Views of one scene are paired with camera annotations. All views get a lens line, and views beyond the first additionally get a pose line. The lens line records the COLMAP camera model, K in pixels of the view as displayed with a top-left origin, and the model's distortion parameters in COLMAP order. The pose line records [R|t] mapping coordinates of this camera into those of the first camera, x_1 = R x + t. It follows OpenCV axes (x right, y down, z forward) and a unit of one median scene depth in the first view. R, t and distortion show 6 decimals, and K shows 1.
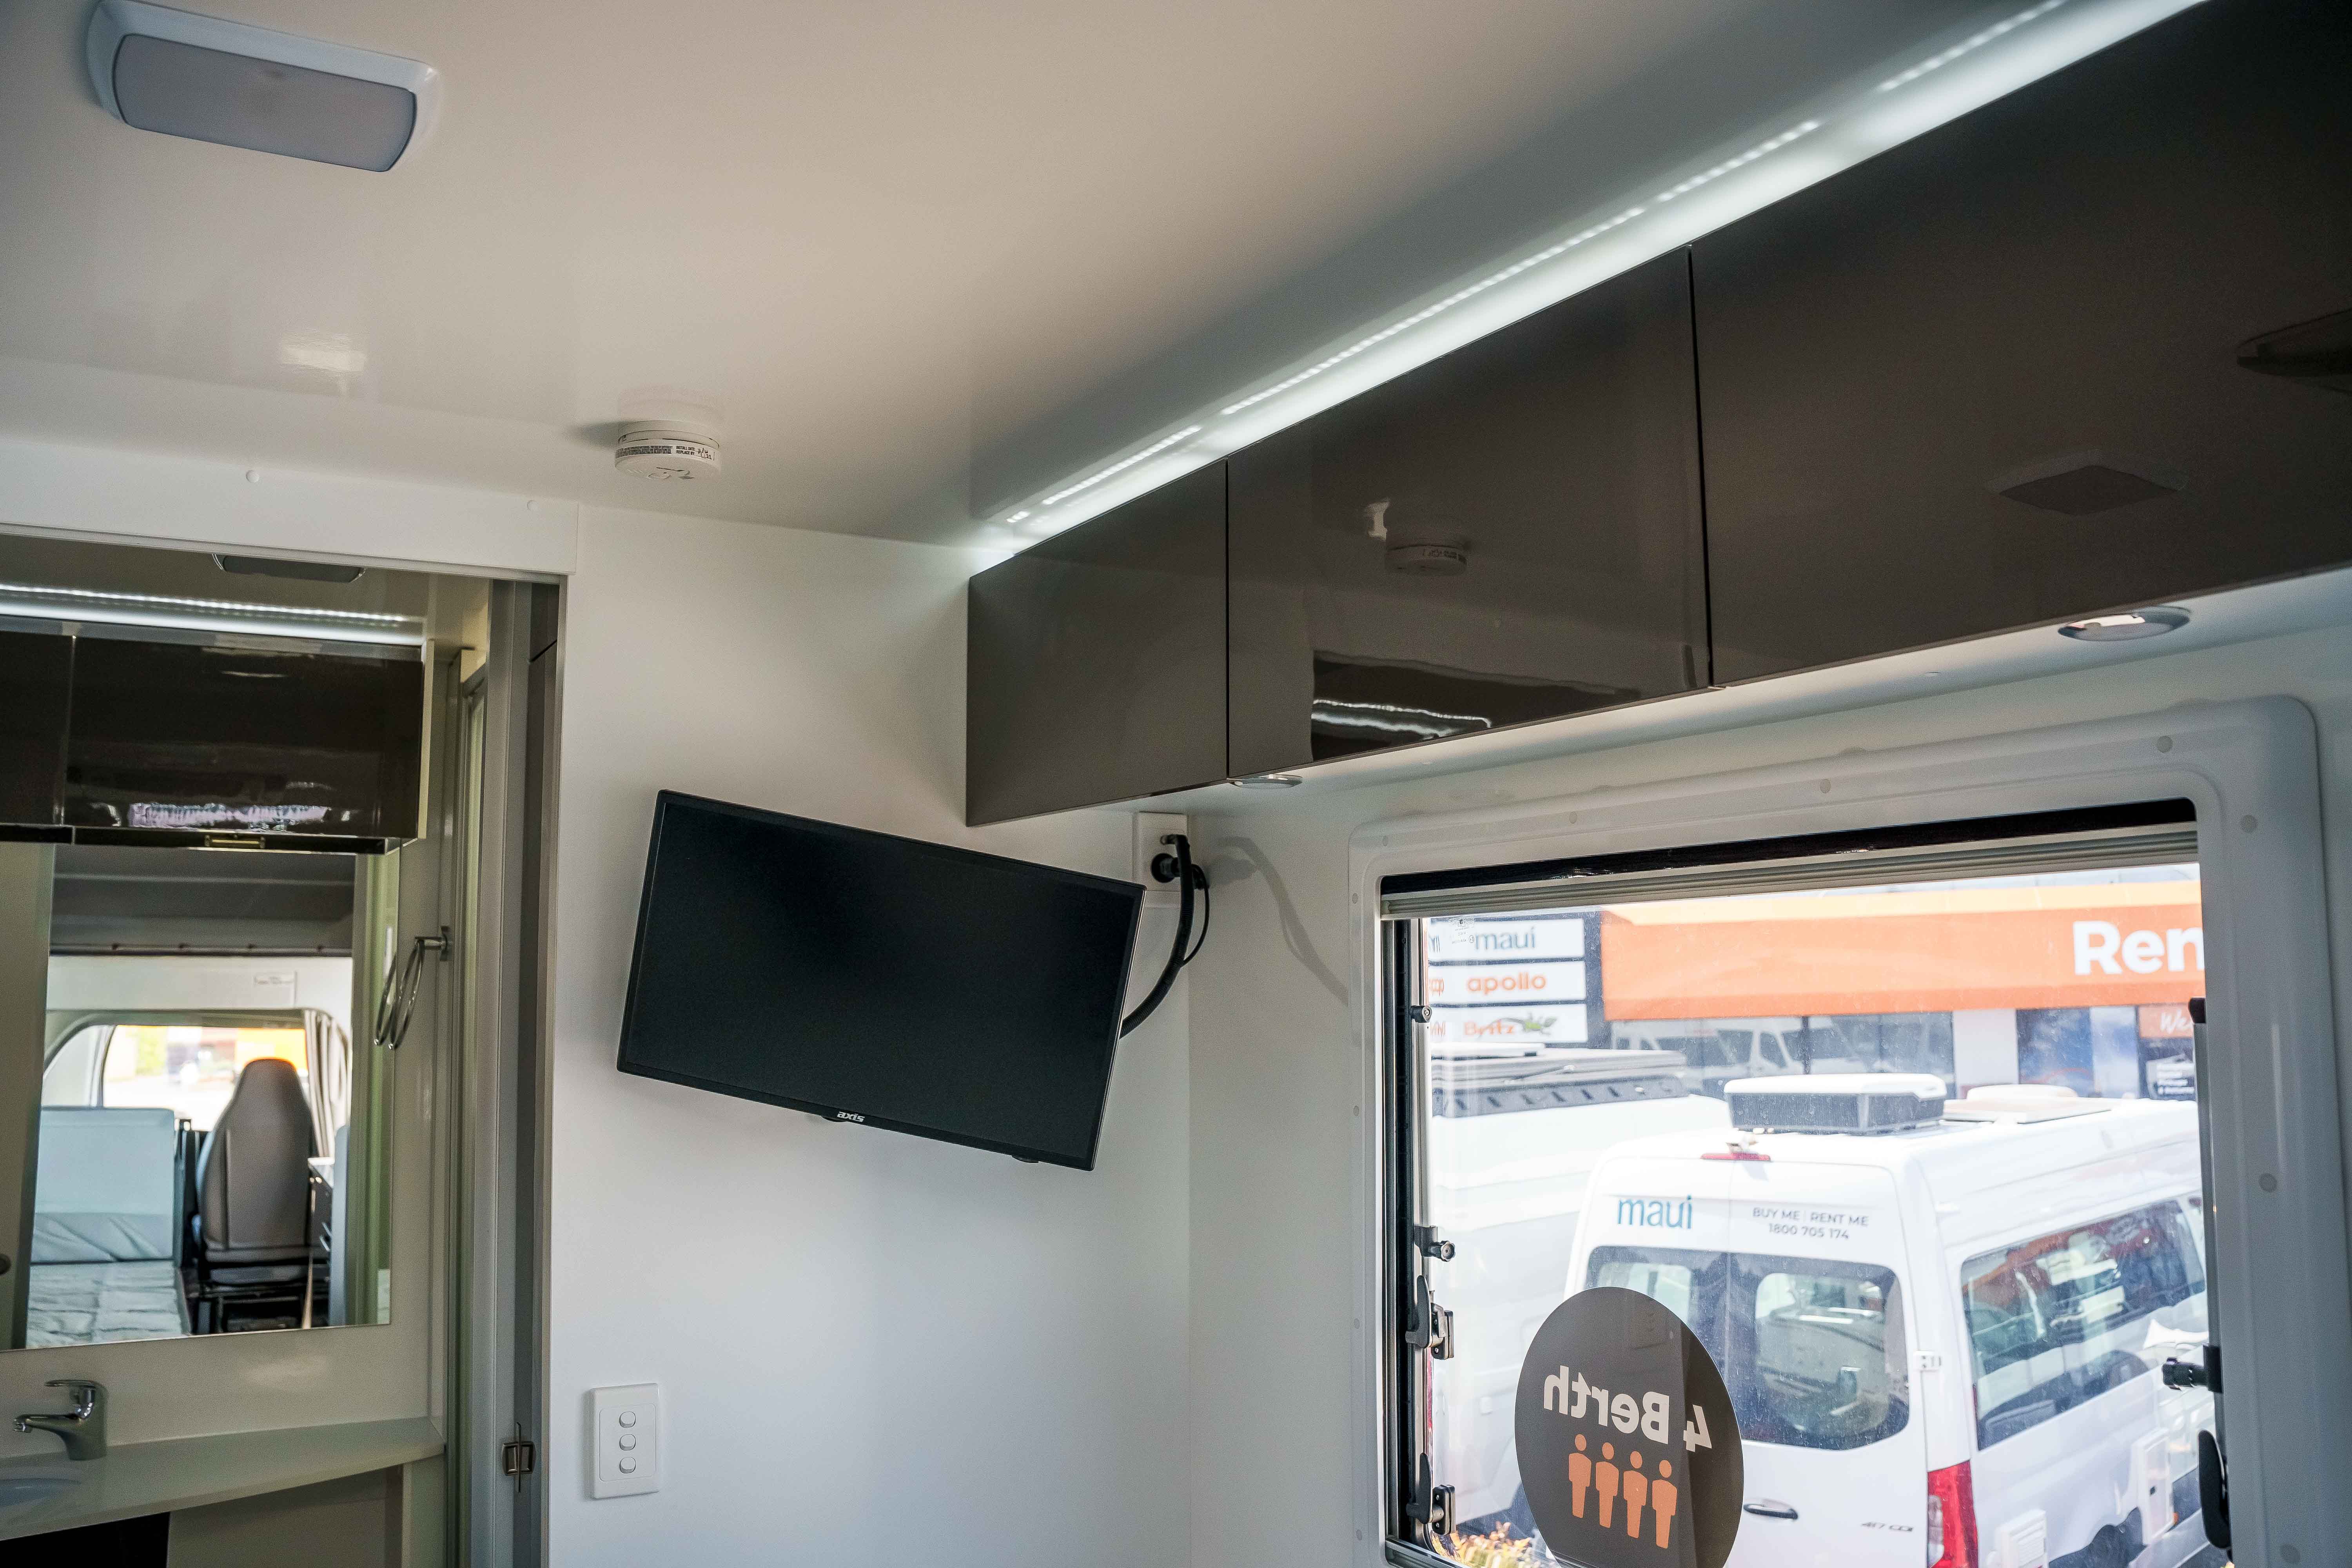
lens RADIAL K [[1874.7, 0, 1167.4], [0, 1874.7, 769.7], [0, 0, 1]] dist [-0.173183, 0.119176]
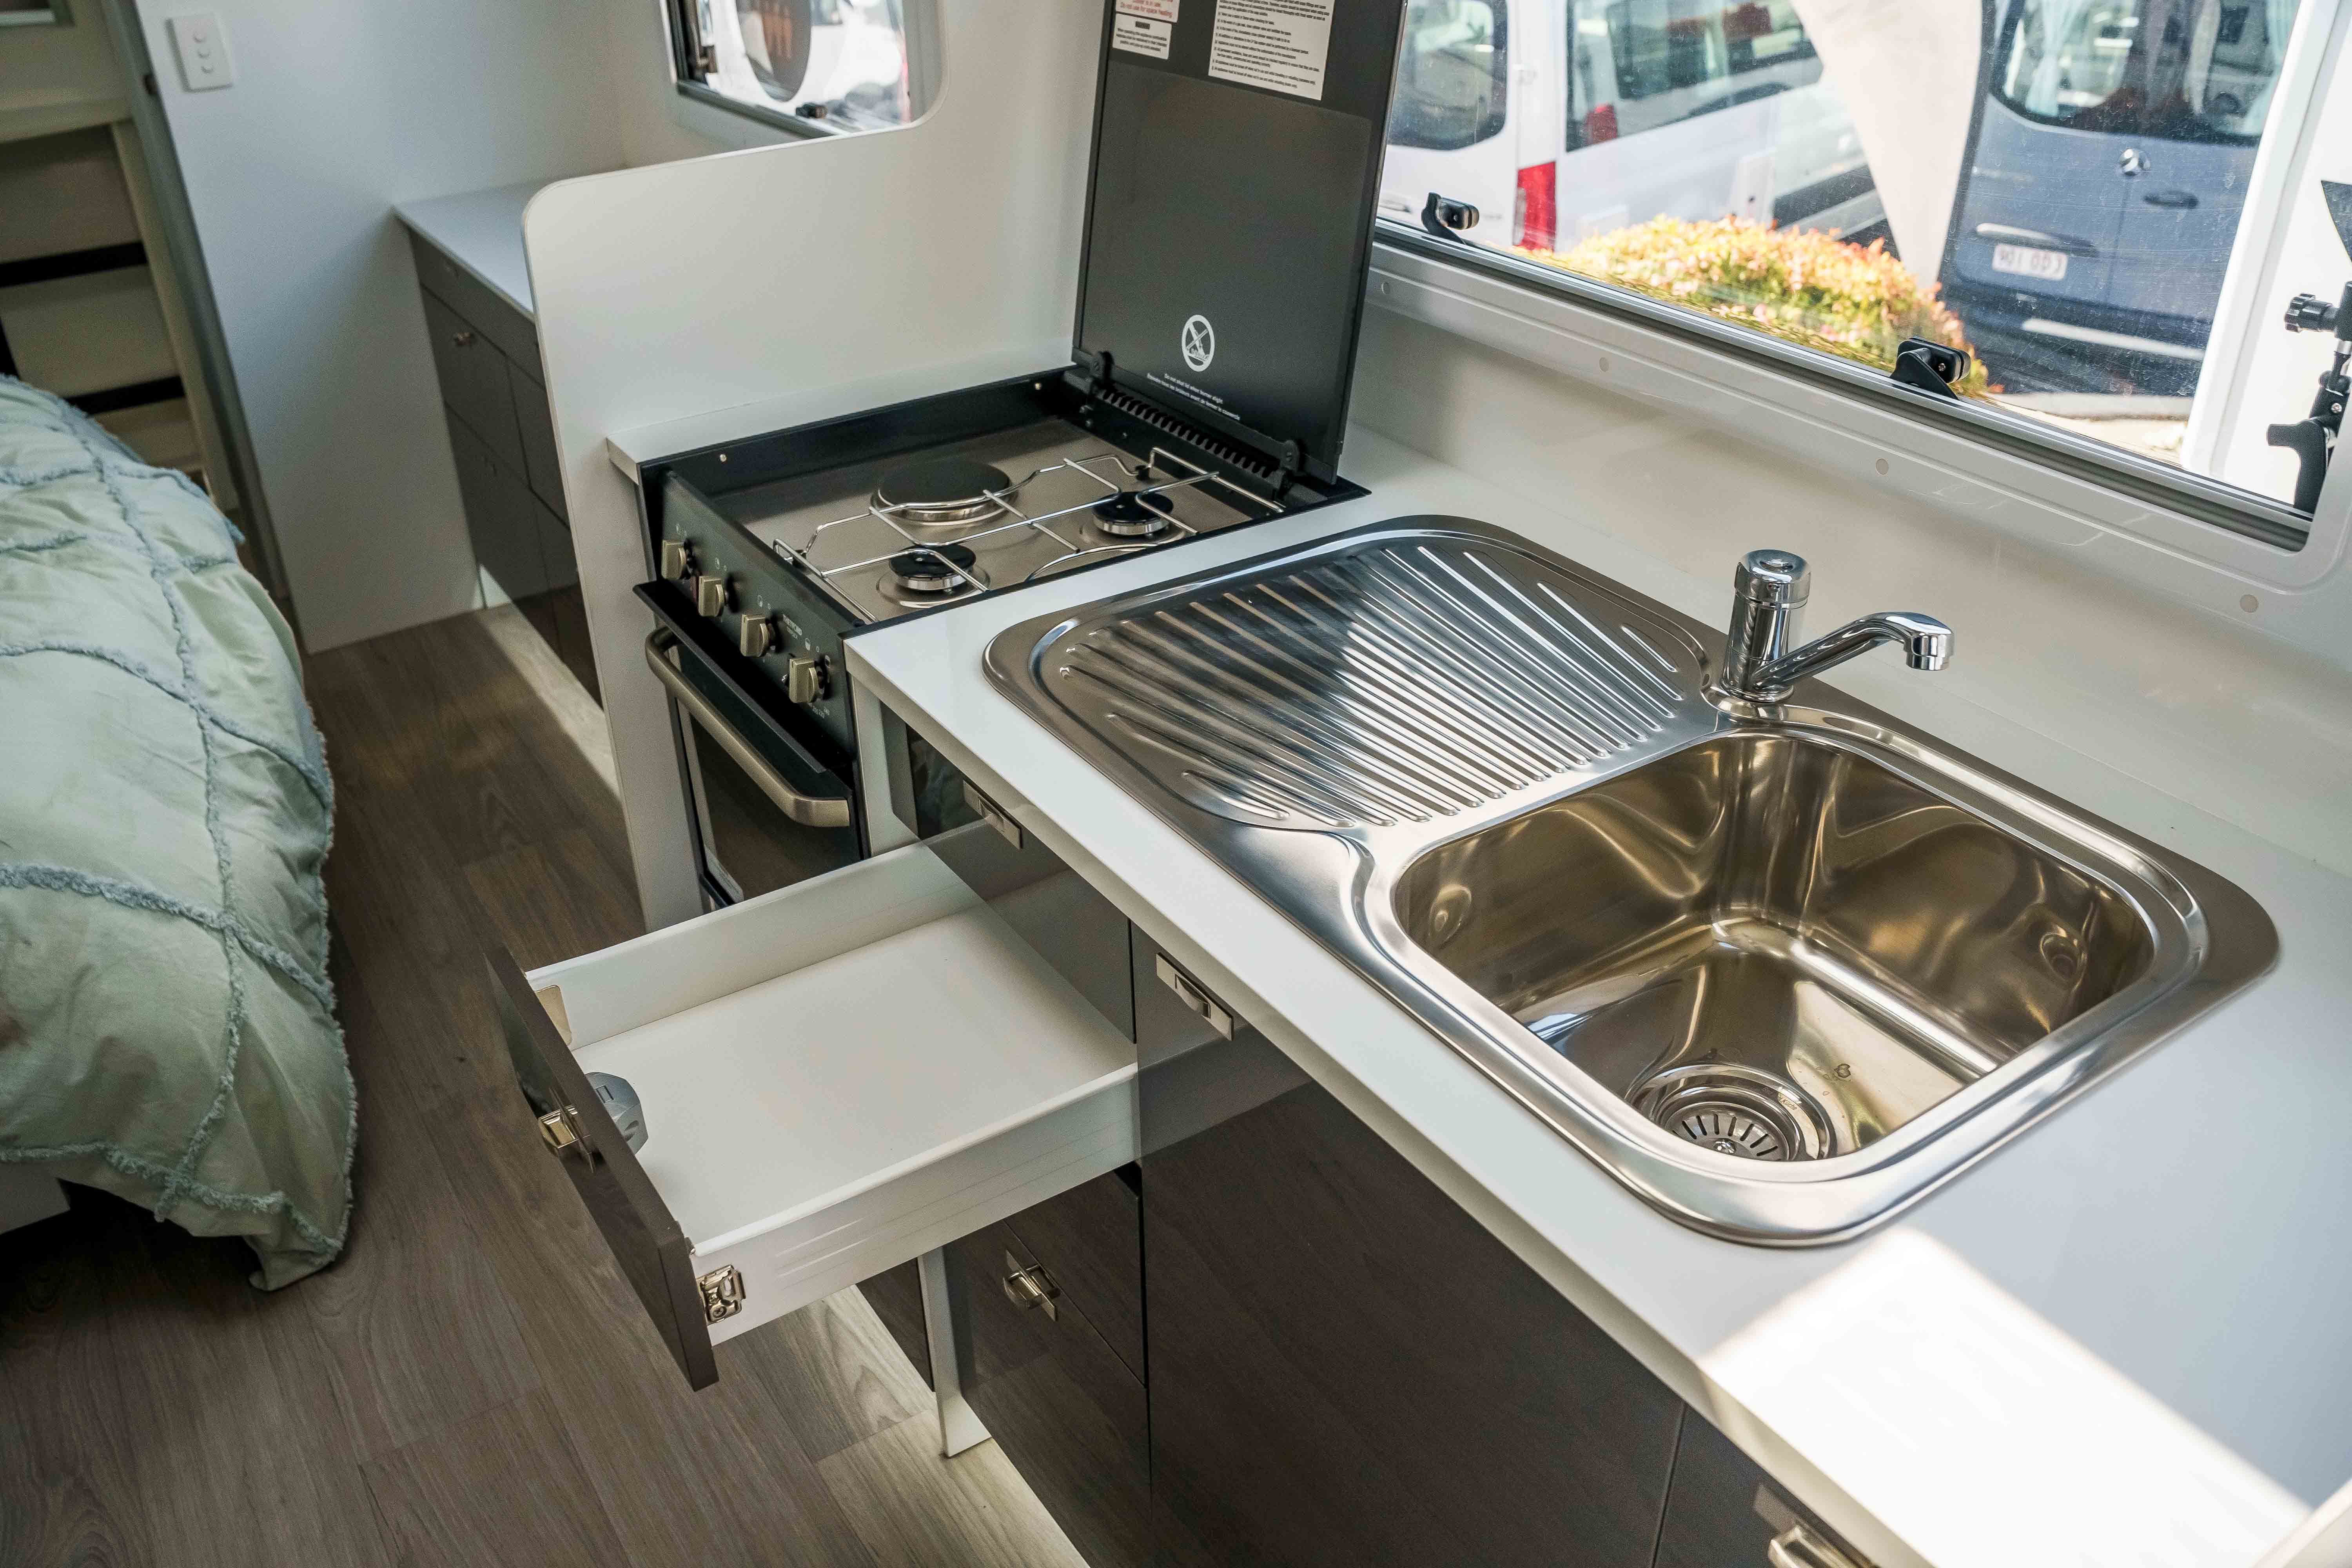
lens RADIAL K [[1874.7, 0, 1187.0], [0, 1874.7, 785.0], [0, 0, 1]] dist [-0.173183, 0.119176]
pose [[0.997245, -0.053679, 0.051185, 0.395051], [0.012234, 0.799684, 0.600296, -0.032579], [-0.073156, -0.598016, 0.798138, -0.602477]]
